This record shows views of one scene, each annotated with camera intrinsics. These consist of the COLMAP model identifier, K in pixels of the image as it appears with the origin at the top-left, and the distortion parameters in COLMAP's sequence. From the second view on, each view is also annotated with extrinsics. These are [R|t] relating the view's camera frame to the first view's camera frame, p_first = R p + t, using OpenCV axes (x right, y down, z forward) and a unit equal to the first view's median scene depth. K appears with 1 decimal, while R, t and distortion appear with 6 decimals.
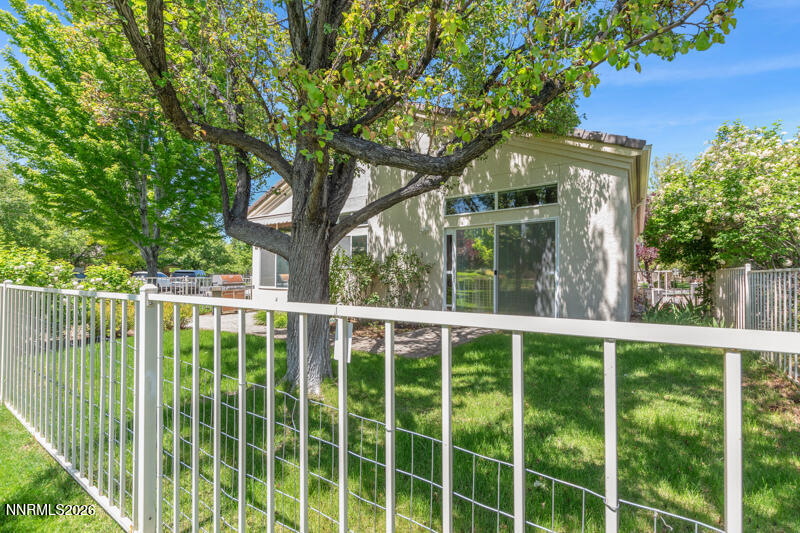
lens RADIAL K [[354.5, 0, 401.1], [0, 354.5, 270.6], [0, 0, 1]] dist [0.005220, -0.001862]
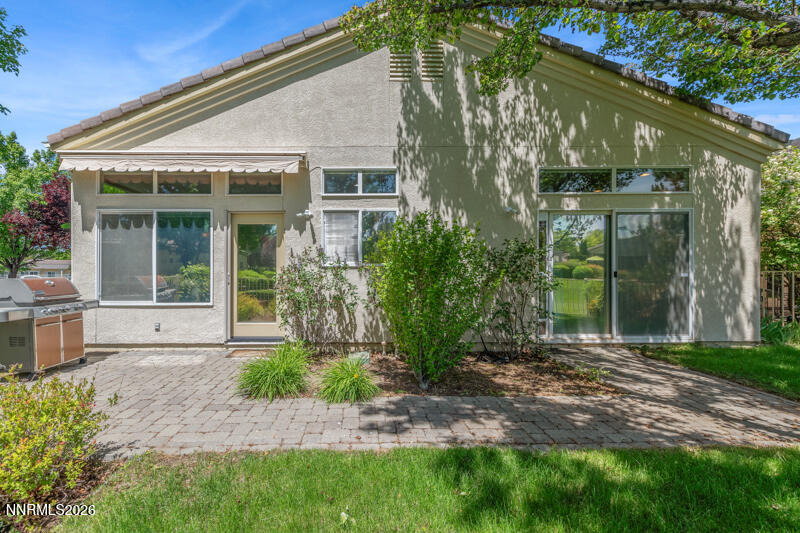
lens RADIAL K [[354.5, 0, 396.5], [0, 354.5, 271.1], [0, 0, 1]] dist [0.005220, -0.001862]
pose [[0.817234, -0.001481, 0.576304, -0.624871], [-0.006322, 0.999913, 0.011534, -0.005545], [-0.576272, -0.013069, 0.817154, 0.712864]]
